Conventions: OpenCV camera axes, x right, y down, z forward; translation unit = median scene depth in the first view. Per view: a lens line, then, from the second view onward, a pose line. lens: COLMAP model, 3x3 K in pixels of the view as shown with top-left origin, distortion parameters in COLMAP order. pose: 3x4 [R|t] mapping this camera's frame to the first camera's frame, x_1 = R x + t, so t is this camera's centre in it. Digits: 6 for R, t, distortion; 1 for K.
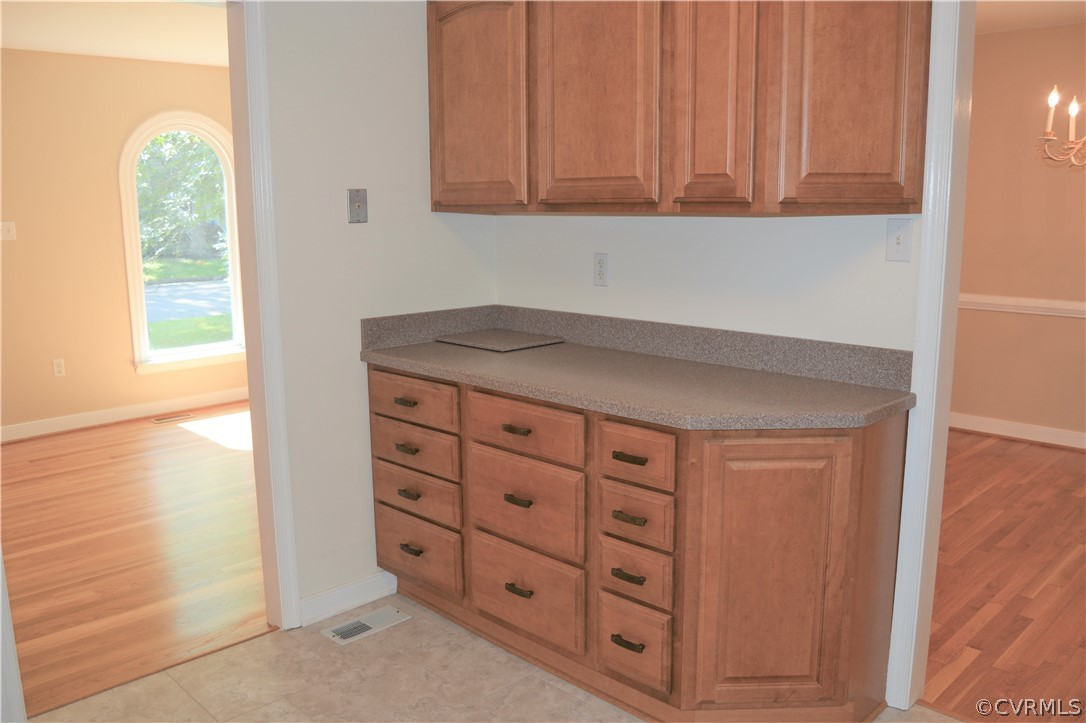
lens RADIAL K [[853.5, 0, 543.0], [0, 853.5, 361.5], [0, 0, 1]] dist [-0.085941, 0.018568]
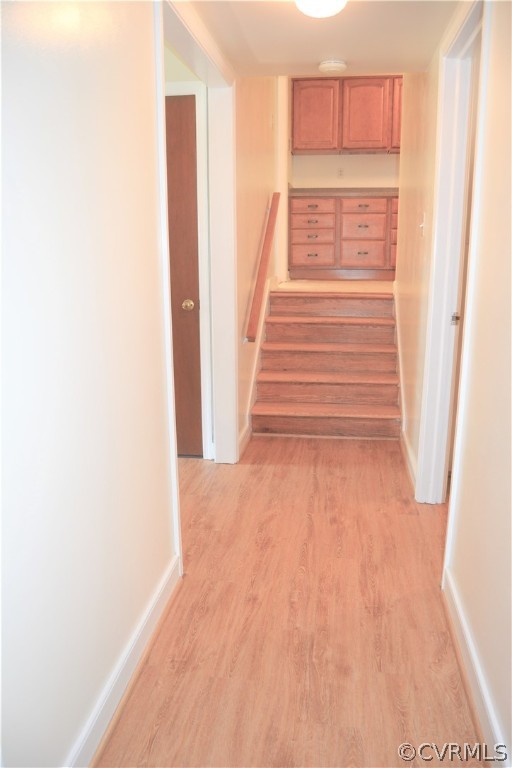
lens RADIAL K [[603.6, 0, 256.0], [0, 603.6, 384.0], [0, 0, 1]] dist [-0.085941, 0.018568]
pose [[0.788722, -0.135769, 0.599570, -1.884022], [0.101456, 0.990681, 0.090870, 0.513565], [-0.606320, -0.010841, 0.795147, -0.728294]]
